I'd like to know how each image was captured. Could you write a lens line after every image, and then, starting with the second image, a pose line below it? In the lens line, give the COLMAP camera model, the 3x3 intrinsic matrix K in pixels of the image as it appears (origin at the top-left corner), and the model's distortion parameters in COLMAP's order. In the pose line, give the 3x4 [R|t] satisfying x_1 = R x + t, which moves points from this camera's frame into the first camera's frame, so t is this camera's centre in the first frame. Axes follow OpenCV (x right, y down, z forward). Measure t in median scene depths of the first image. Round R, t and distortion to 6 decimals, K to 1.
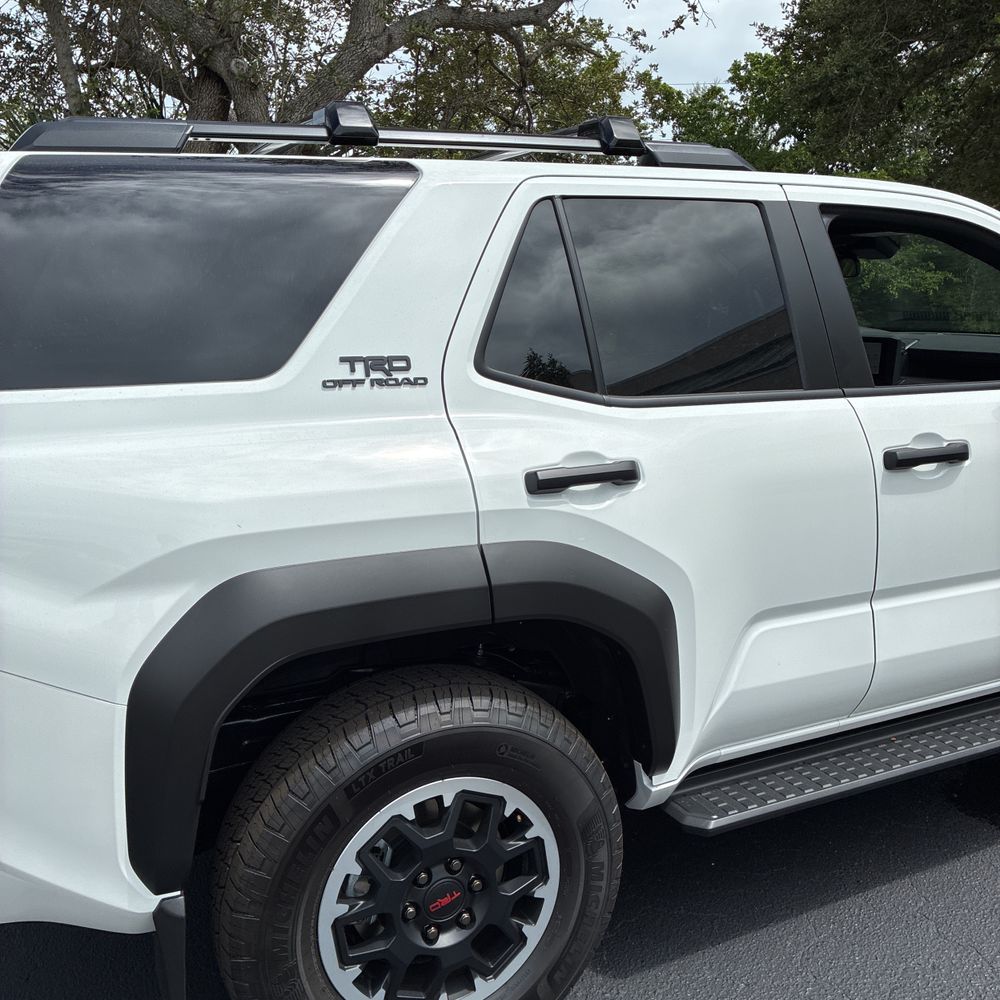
lens RADIAL K [[1017.4, 0, 497.2], [0, 1017.4, 496.9], [0, 0, 1]] dist [0.018570, 0.000000]
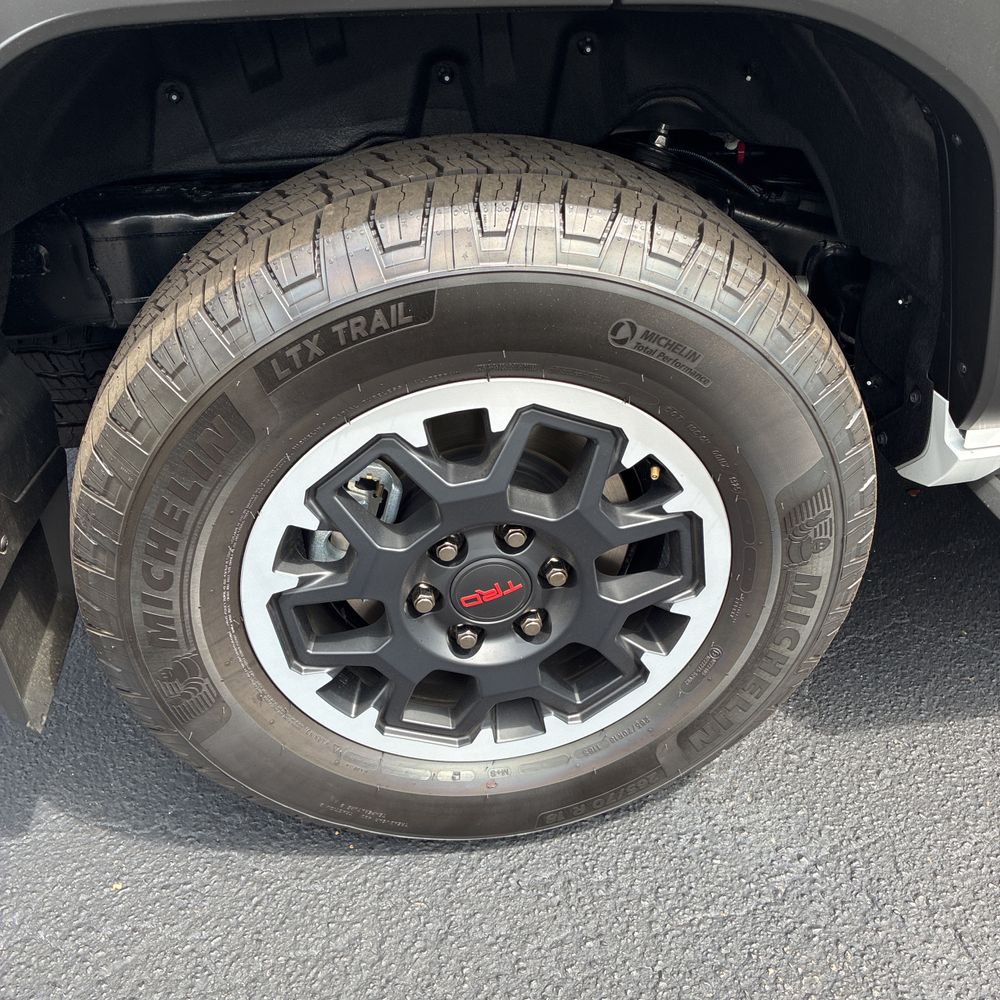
lens RADIAL K [[1017.4, 0, 489.9], [0, 1017.4, 491.8], [0, 0, 1]] dist [0.018570, 0.000000]
pose [[0.948976, 0.176402, -0.261395, 0.076869], [-0.055980, 0.909977, 0.410863, 0.127330], [0.310341, -0.375266, 0.873421, 0.548754]]
